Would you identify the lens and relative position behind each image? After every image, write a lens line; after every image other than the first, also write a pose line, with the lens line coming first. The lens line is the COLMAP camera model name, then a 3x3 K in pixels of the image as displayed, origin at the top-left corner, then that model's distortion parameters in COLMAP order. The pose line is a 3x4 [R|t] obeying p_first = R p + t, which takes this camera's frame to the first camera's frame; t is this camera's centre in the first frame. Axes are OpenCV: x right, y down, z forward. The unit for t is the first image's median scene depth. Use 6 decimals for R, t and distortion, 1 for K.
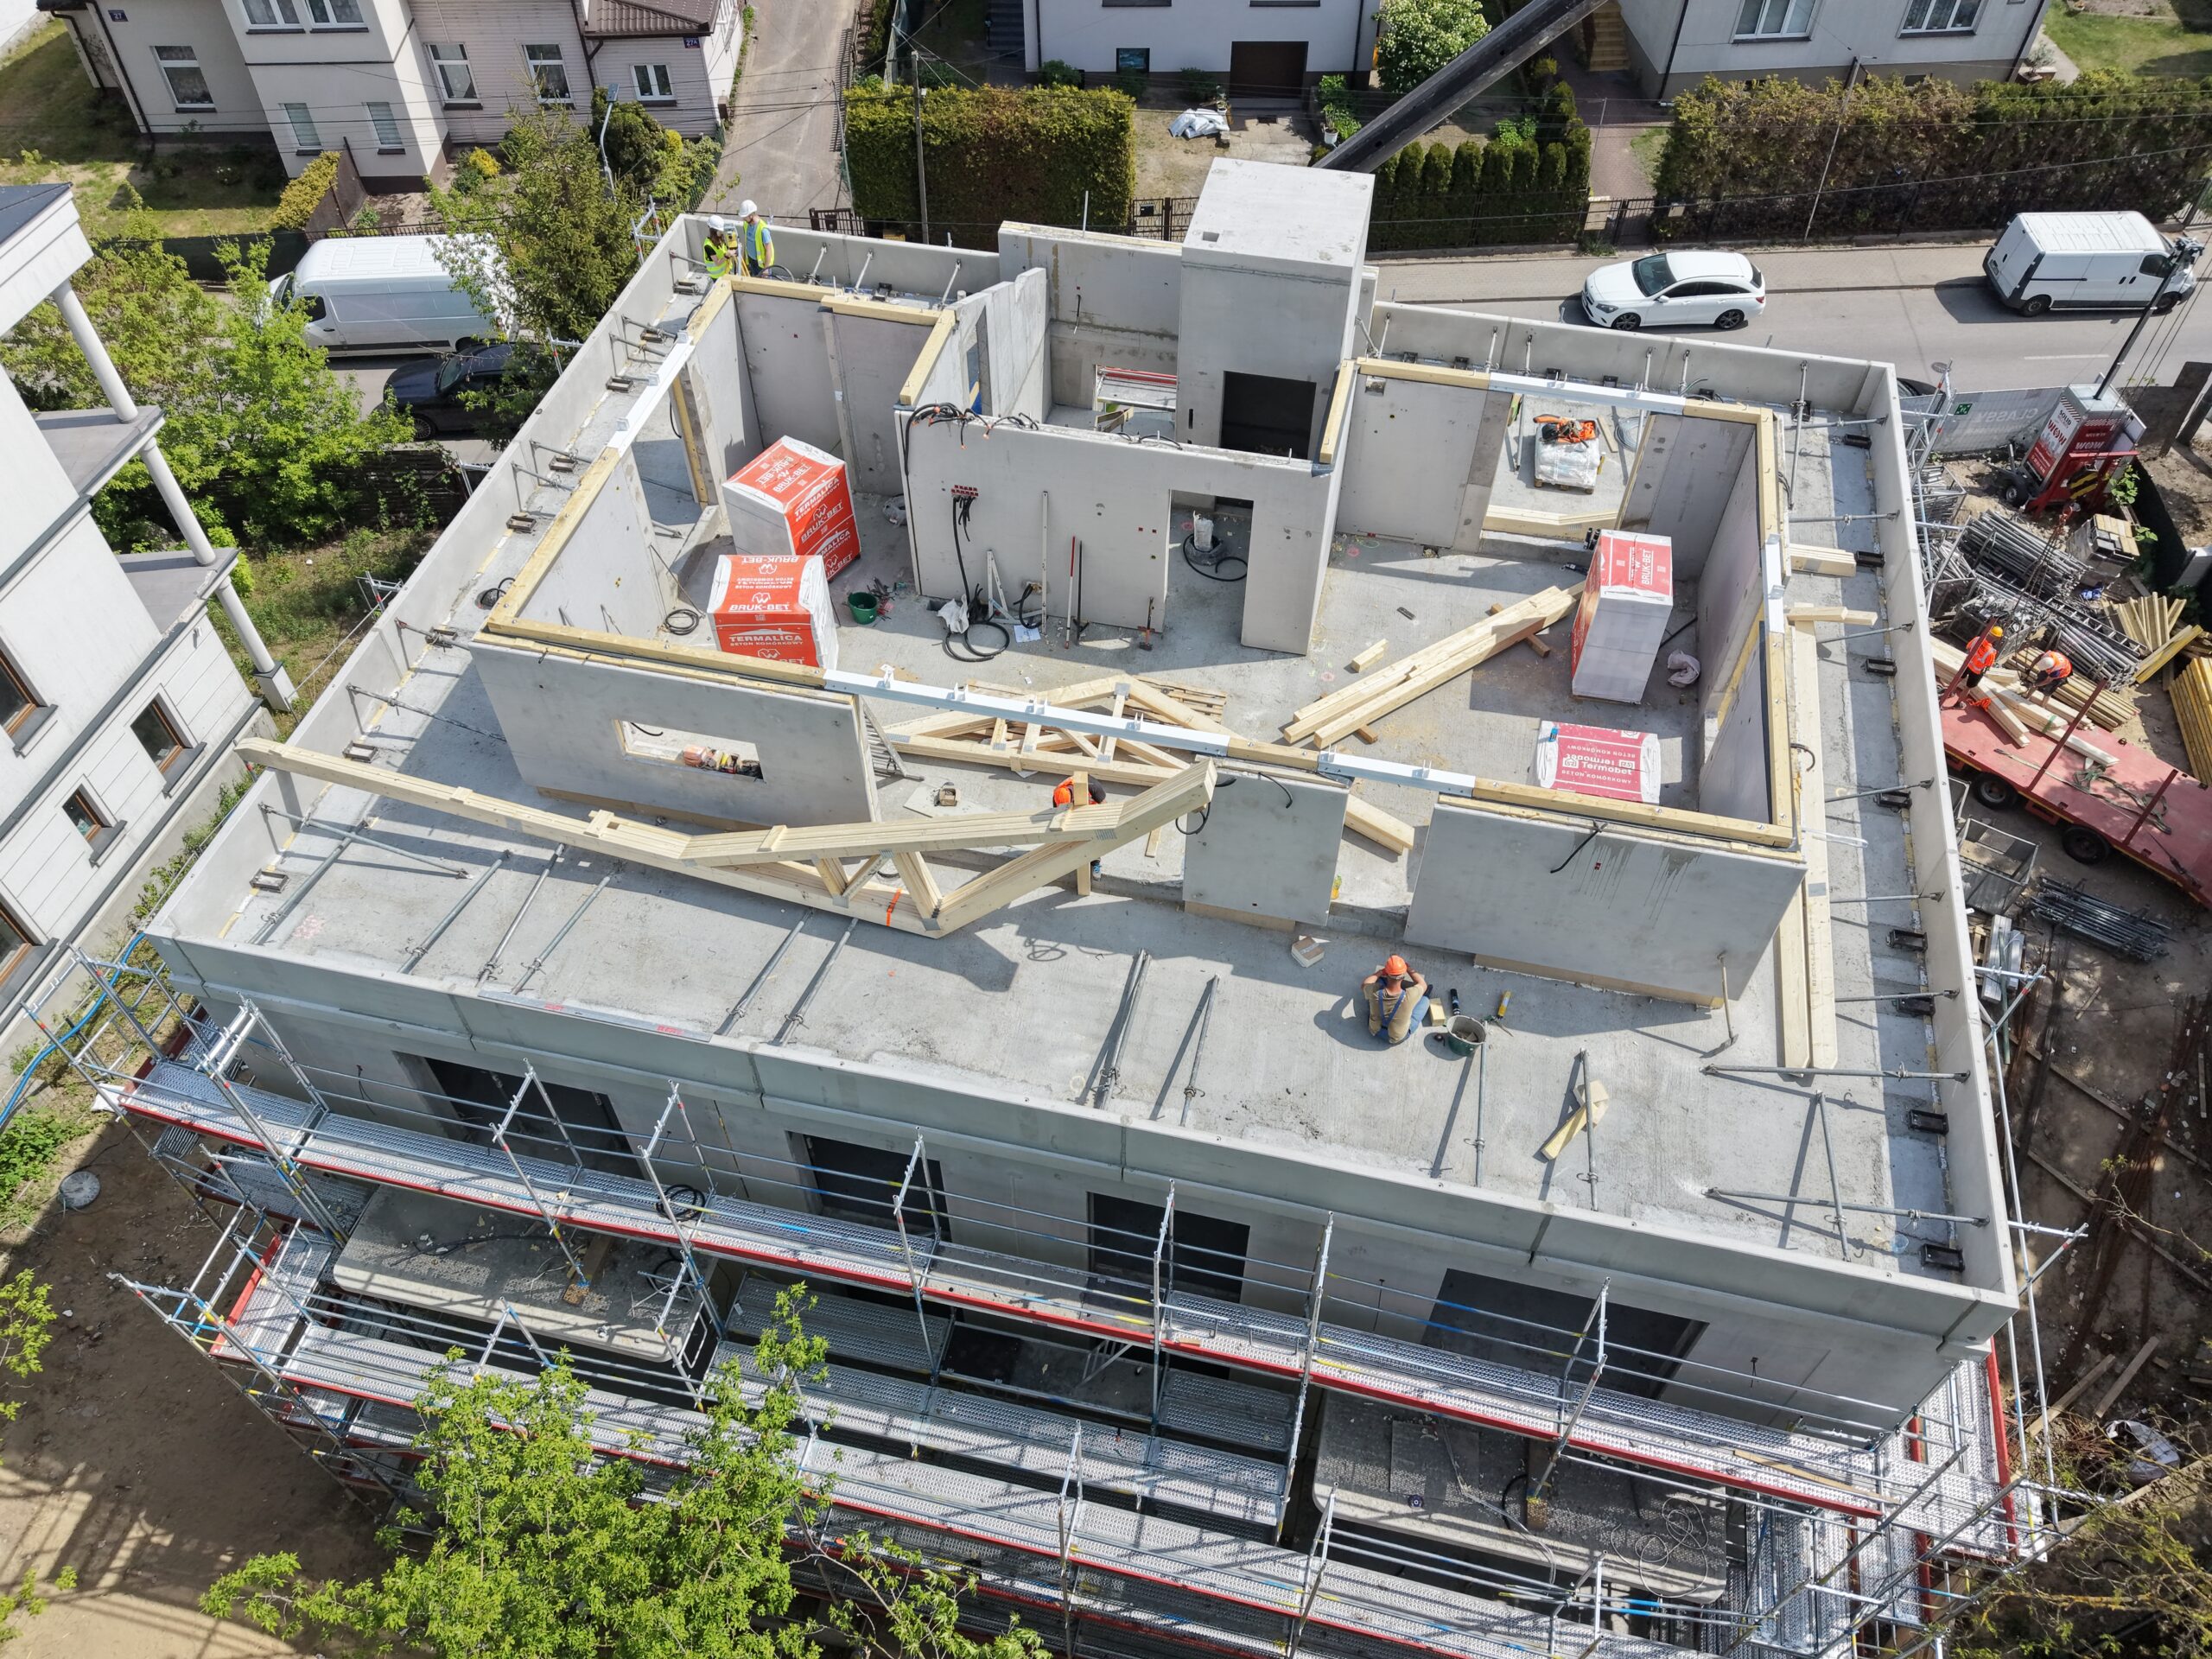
lens RADIAL K [[1686.7, 0, 1106.0], [0, 1686.7, 829.5], [0, 0, 1]] dist [-0.000838, -0.005369]
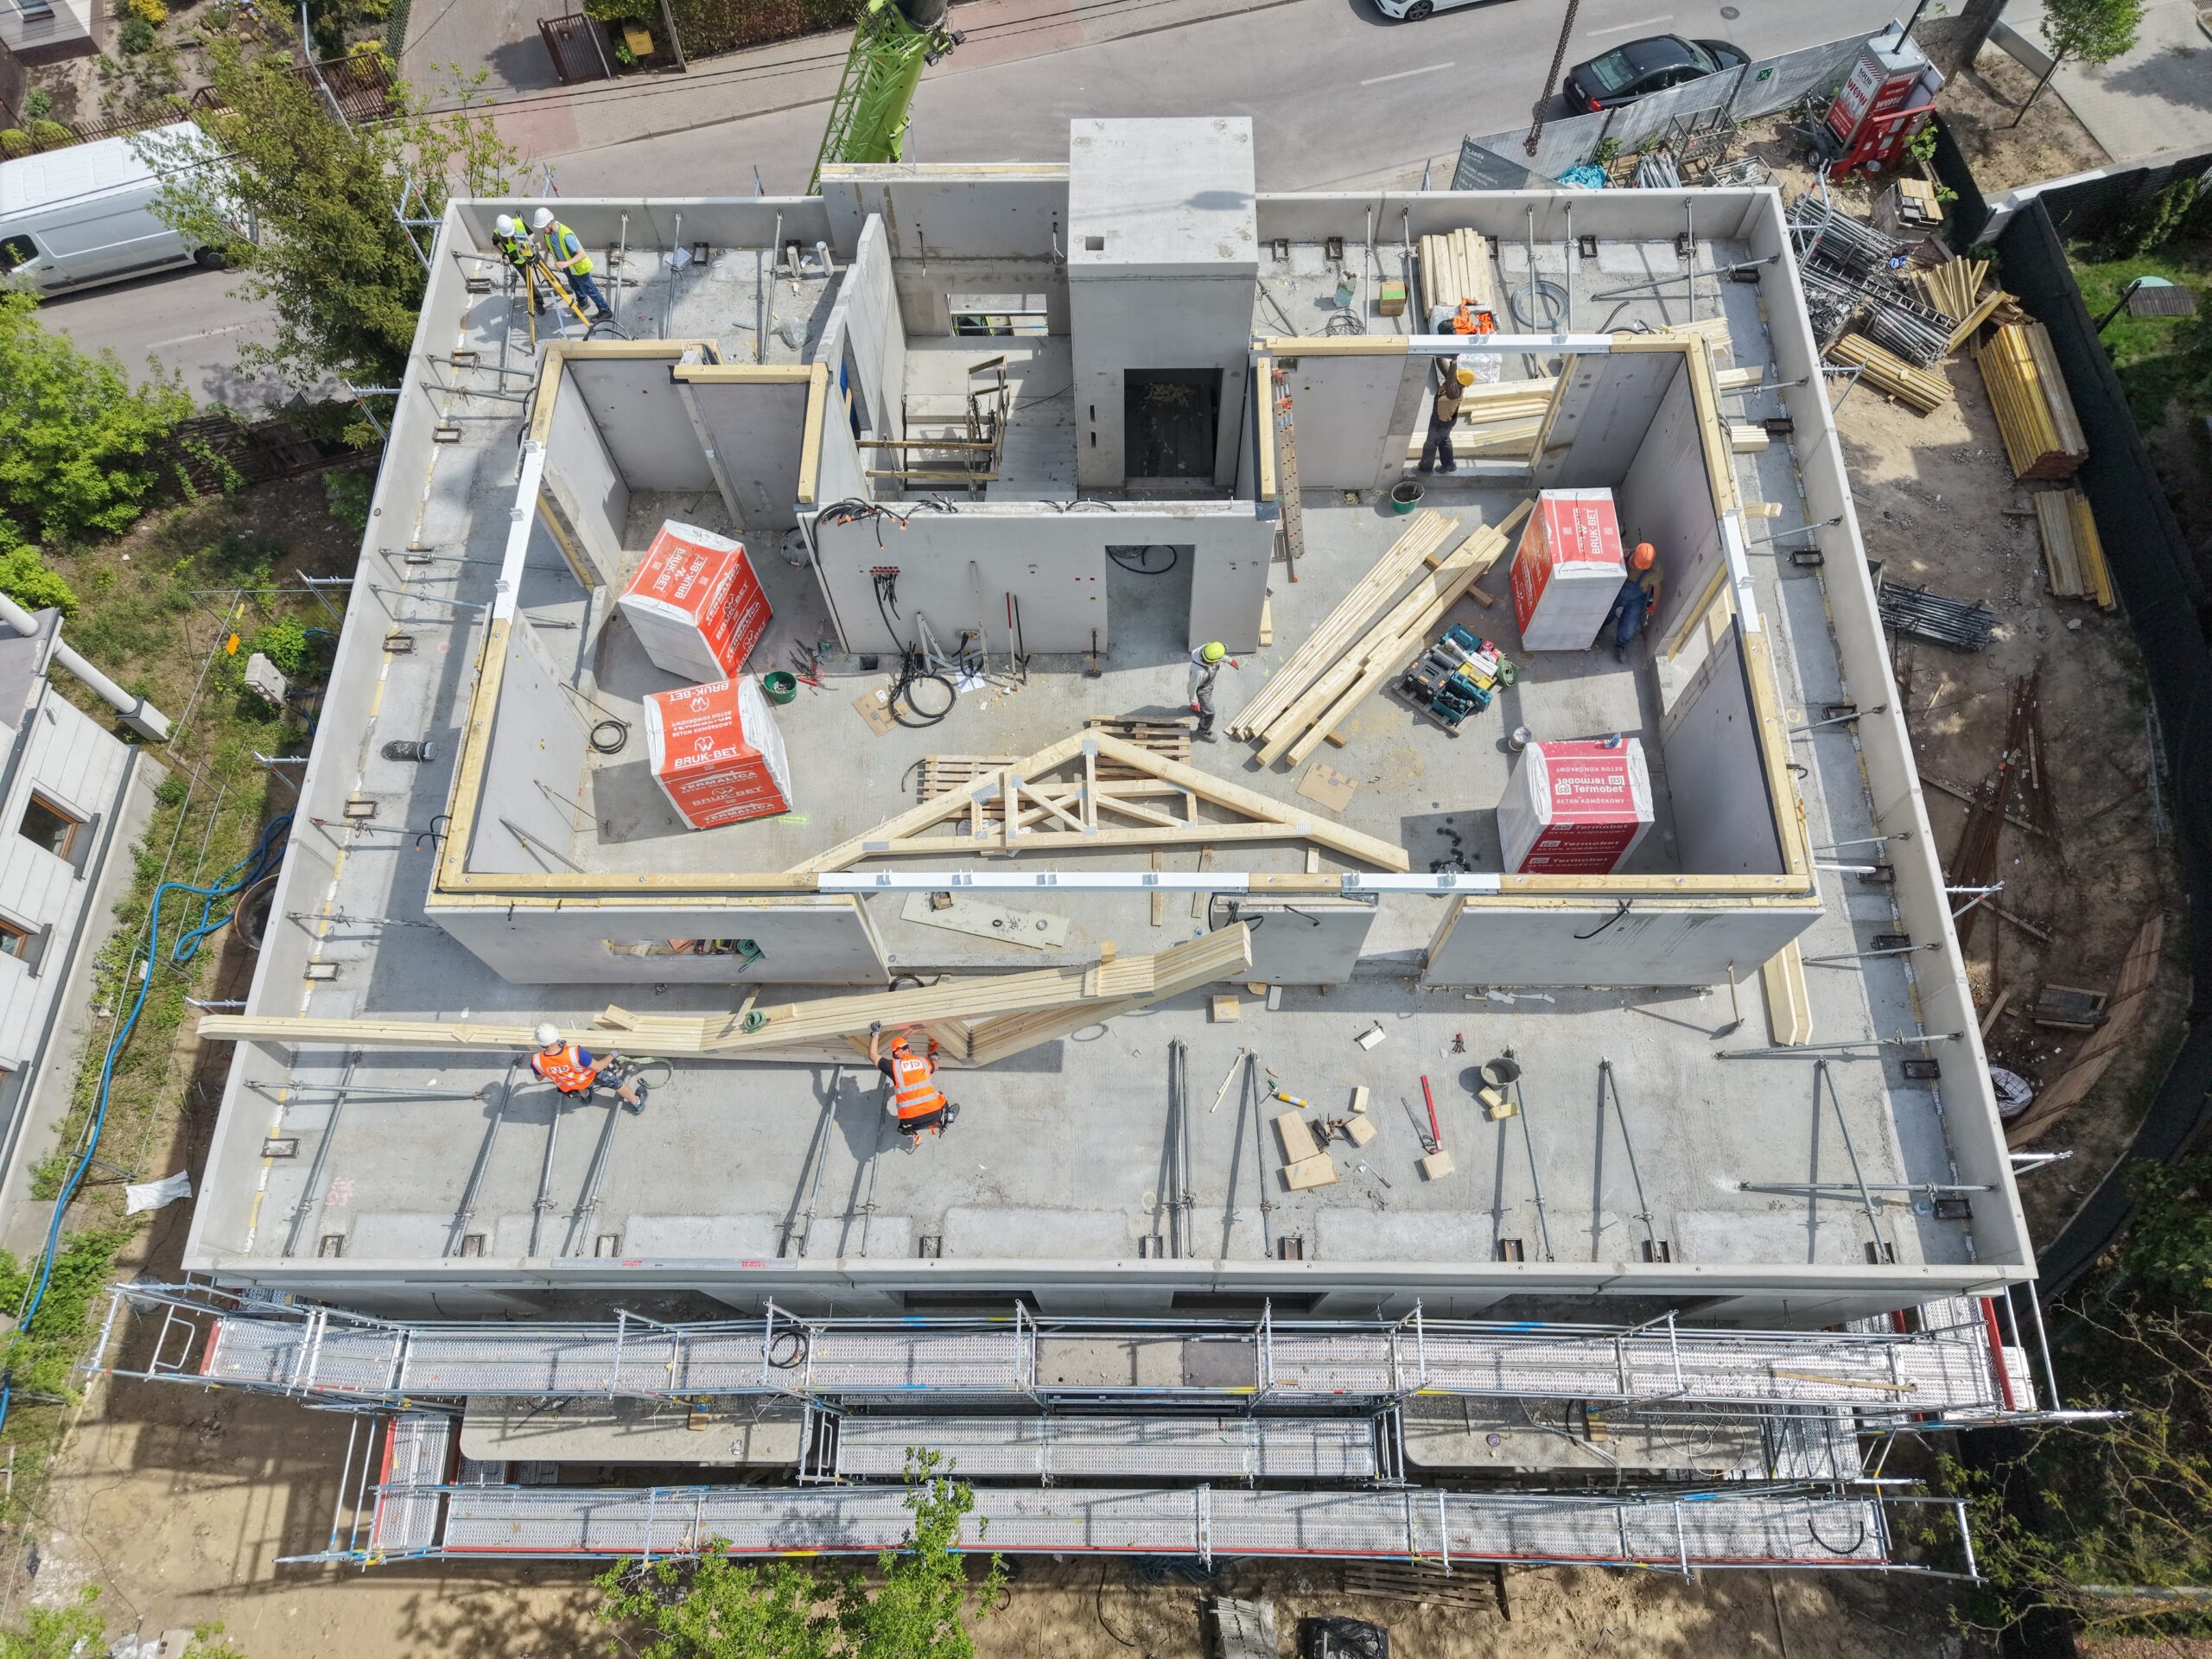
lens RADIAL K [[1507.0, 0, 1106.0], [0, 1507.0, 829.5], [0, 0, 1]] dist [0.001081, -0.002959]
pose [[0.976143, -0.203998, 0.074362, -0.045222], [0.175334, 0.942590, 0.284223, -0.230261], [-0.128073, -0.264404, 0.955870, 0.120161]]
